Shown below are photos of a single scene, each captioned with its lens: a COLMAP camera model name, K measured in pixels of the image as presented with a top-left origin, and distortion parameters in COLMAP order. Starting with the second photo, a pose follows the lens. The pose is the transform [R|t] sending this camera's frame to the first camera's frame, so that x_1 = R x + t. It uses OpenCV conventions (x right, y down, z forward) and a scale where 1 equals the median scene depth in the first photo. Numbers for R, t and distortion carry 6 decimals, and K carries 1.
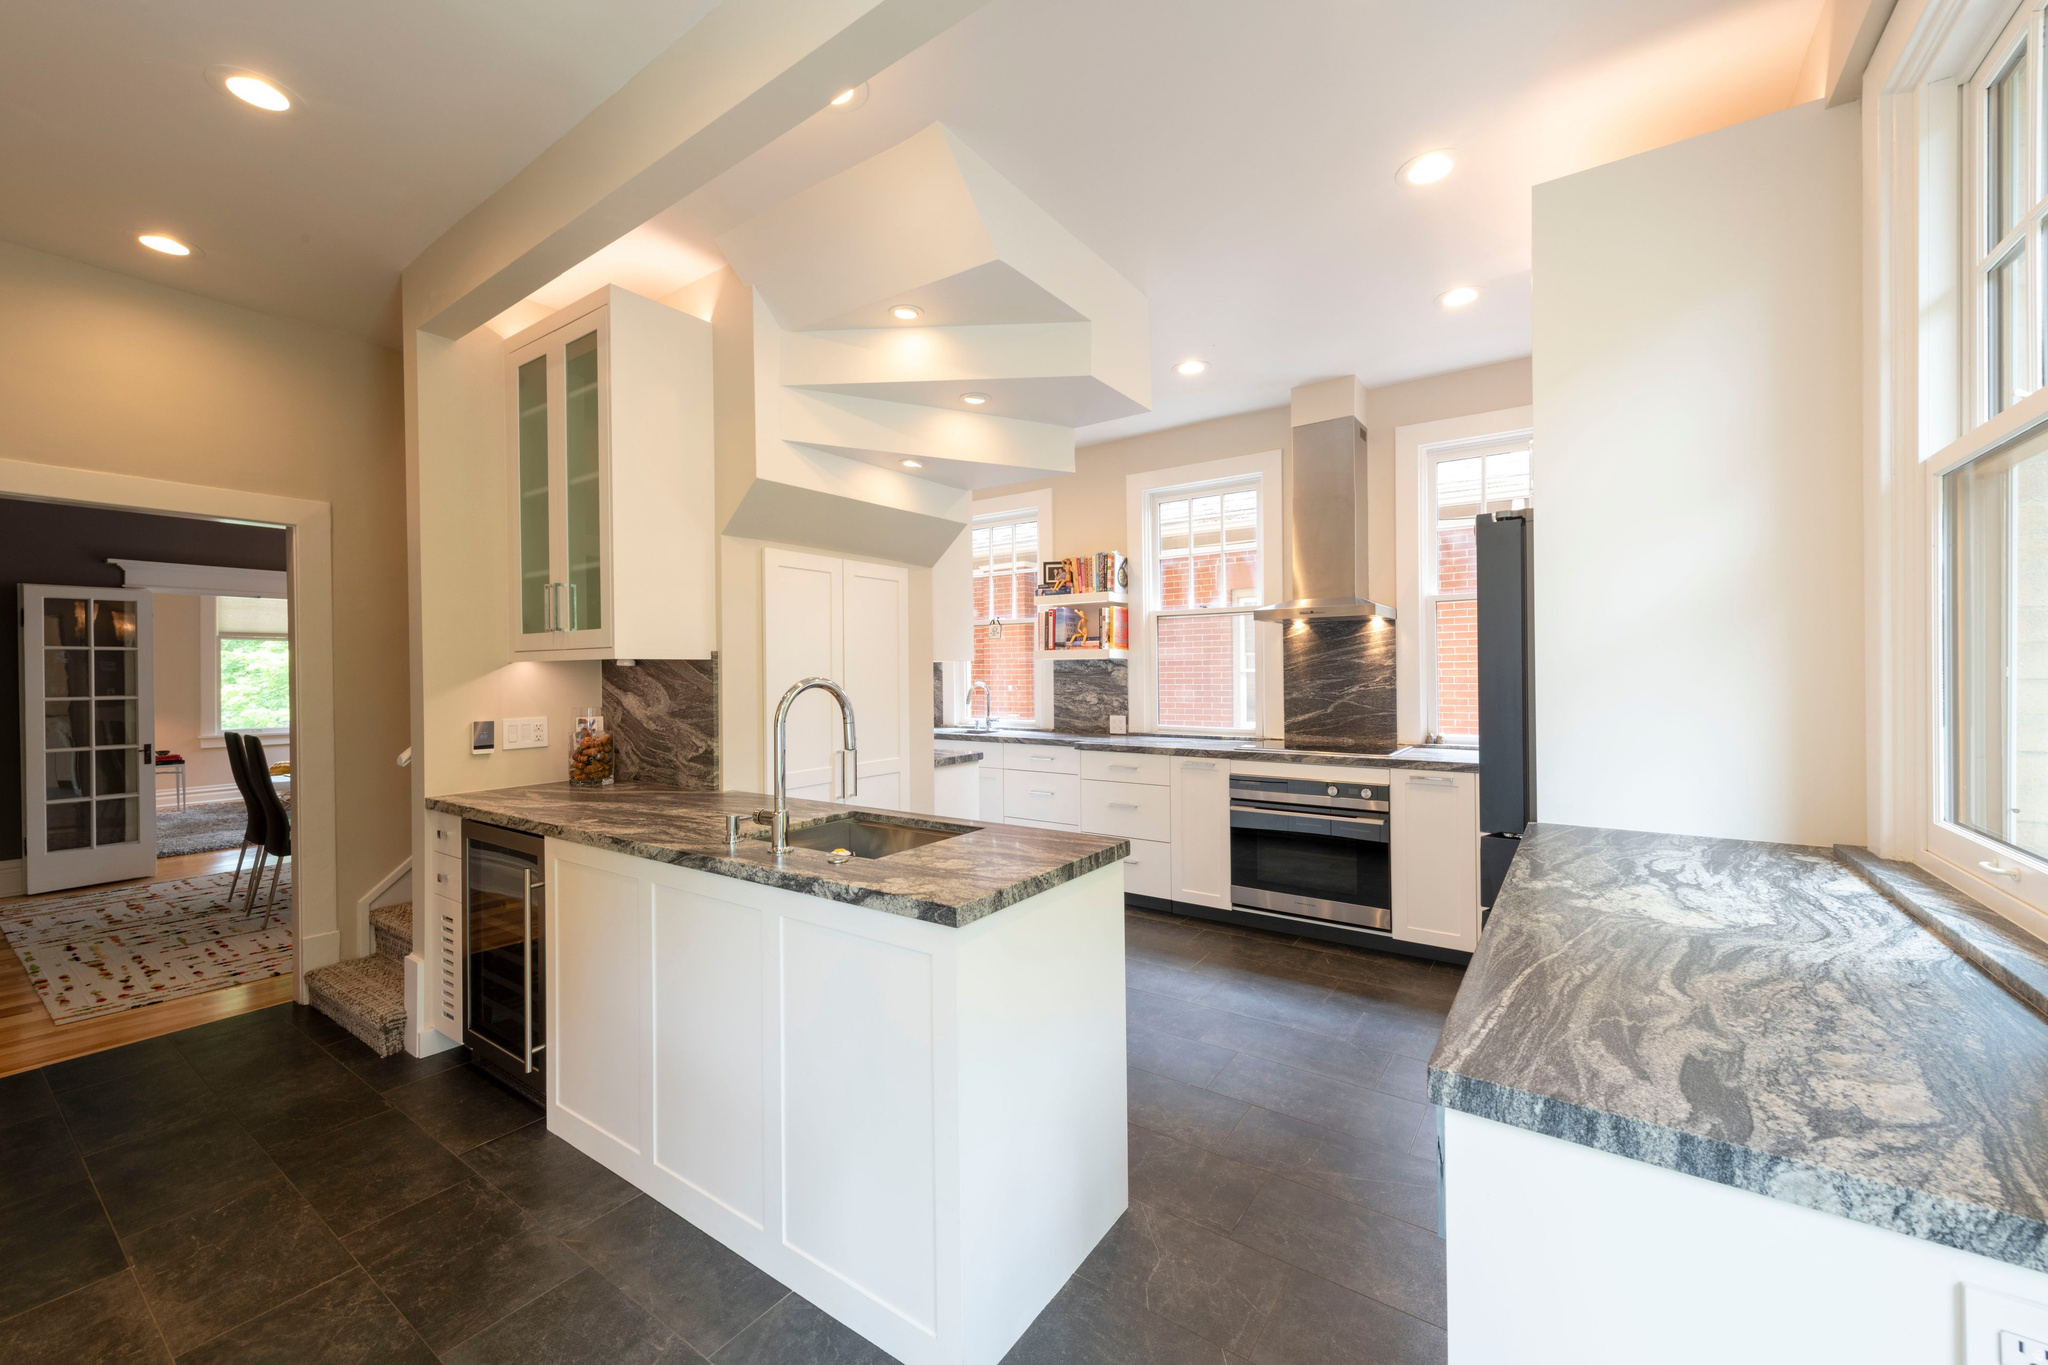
lens RADIAL K [[790.7, 0, 1024.0], [0, 790.7, 682.5], [0, 0, 1]] dist [0.008950, -0.000079]
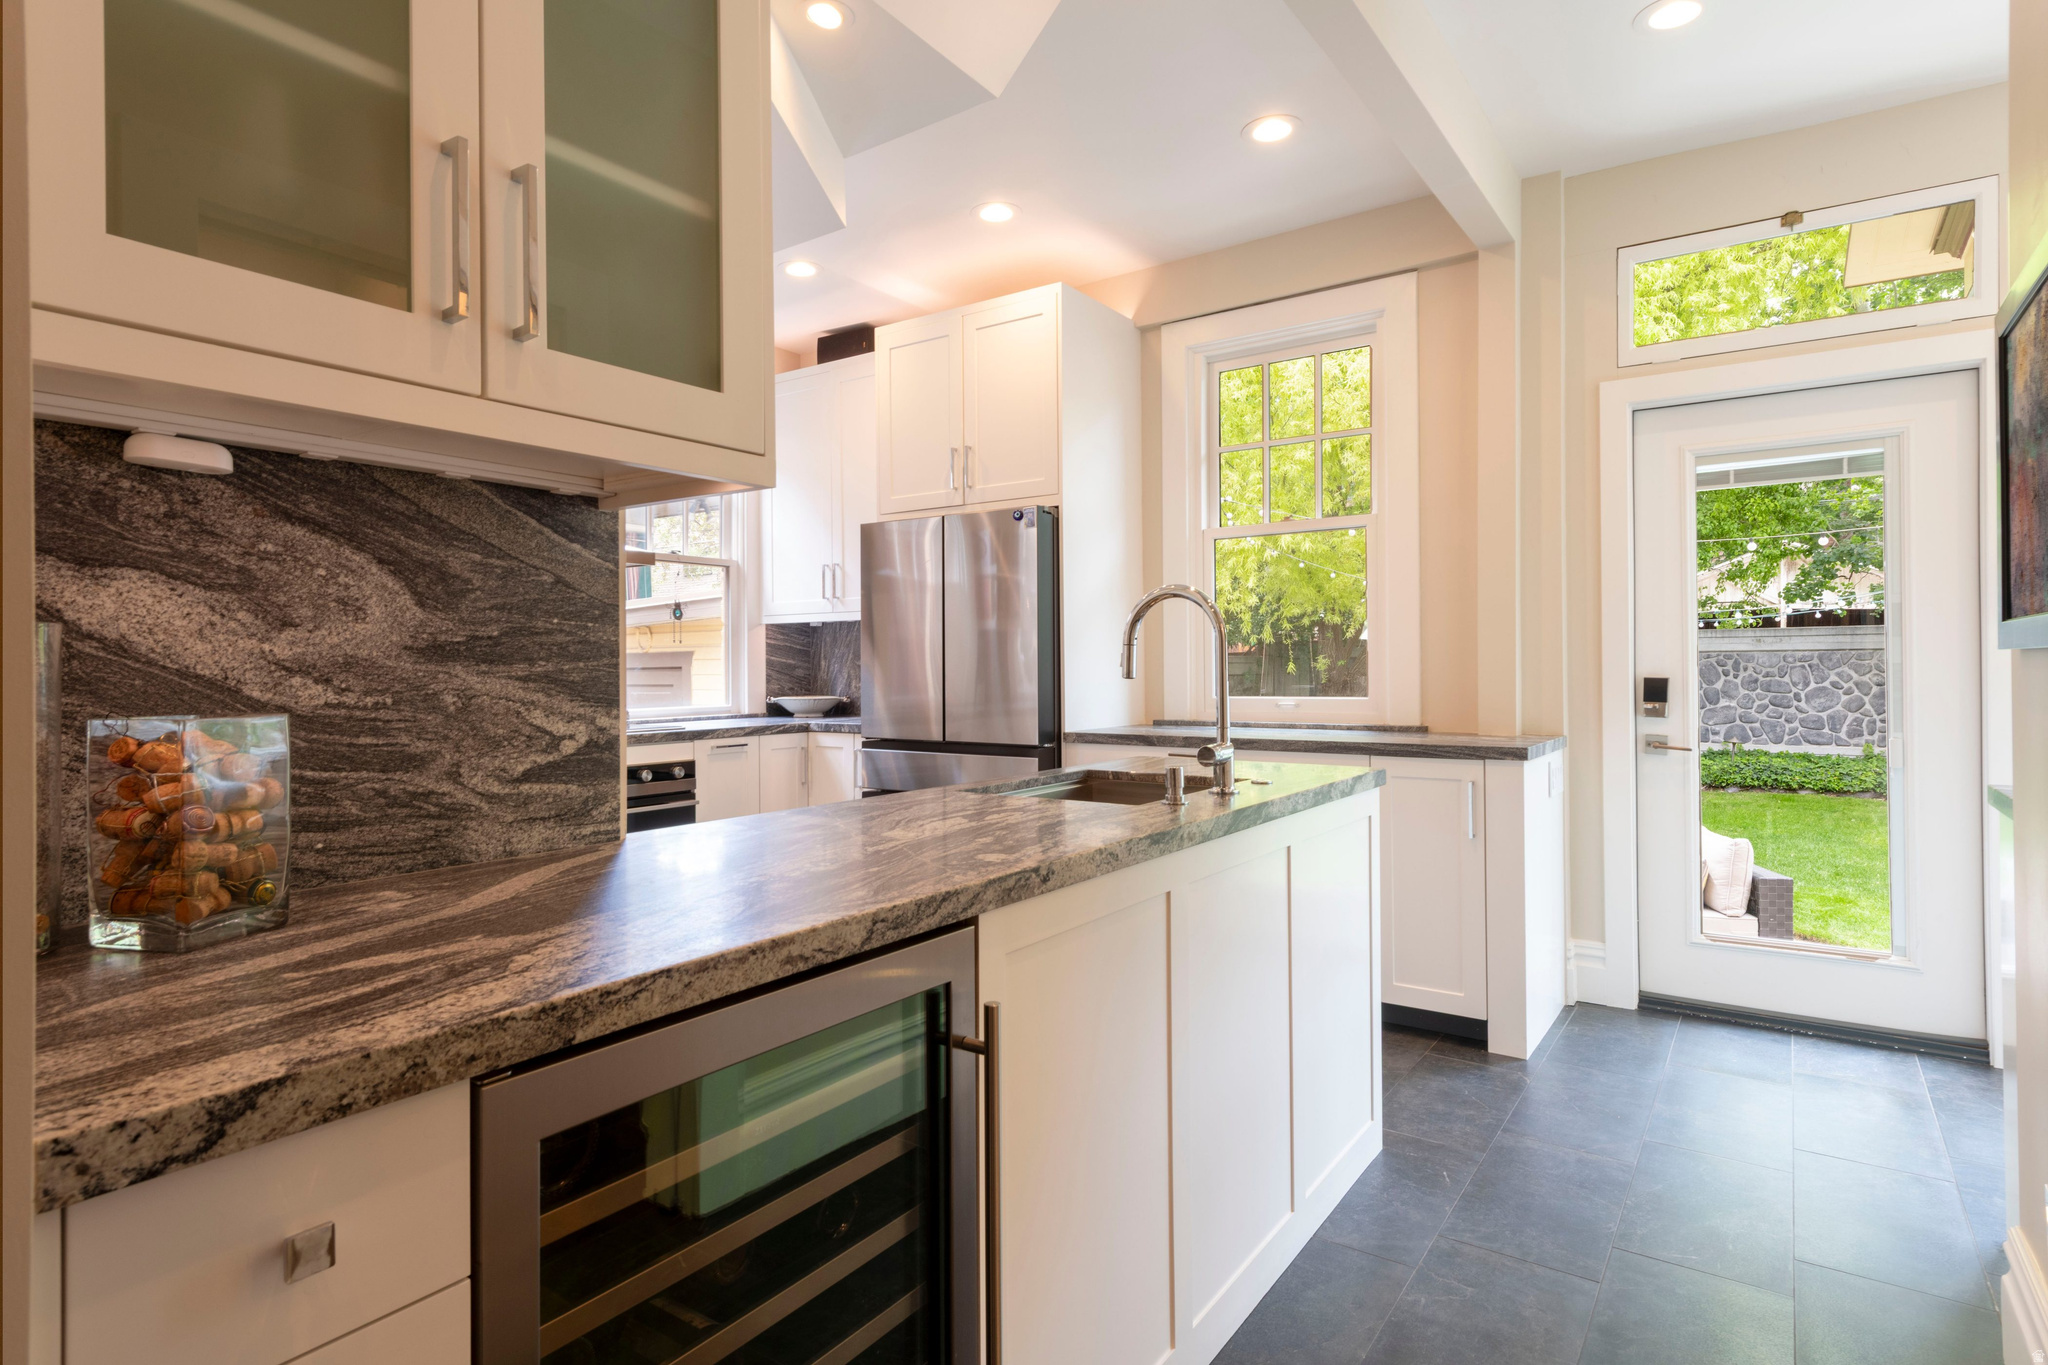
lens RADIAL K [[1067.9, 0, 1024.0], [0, 1067.9, 682.5], [0, 0, 1]] dist [0.001842, 0.000049]
pose [[0.001307, -0.001860, 0.999997, -0.894307], [0.021954, 0.999757, 0.001831, 0.057720], [-0.999758, 0.021951, 0.001347, 0.759734]]
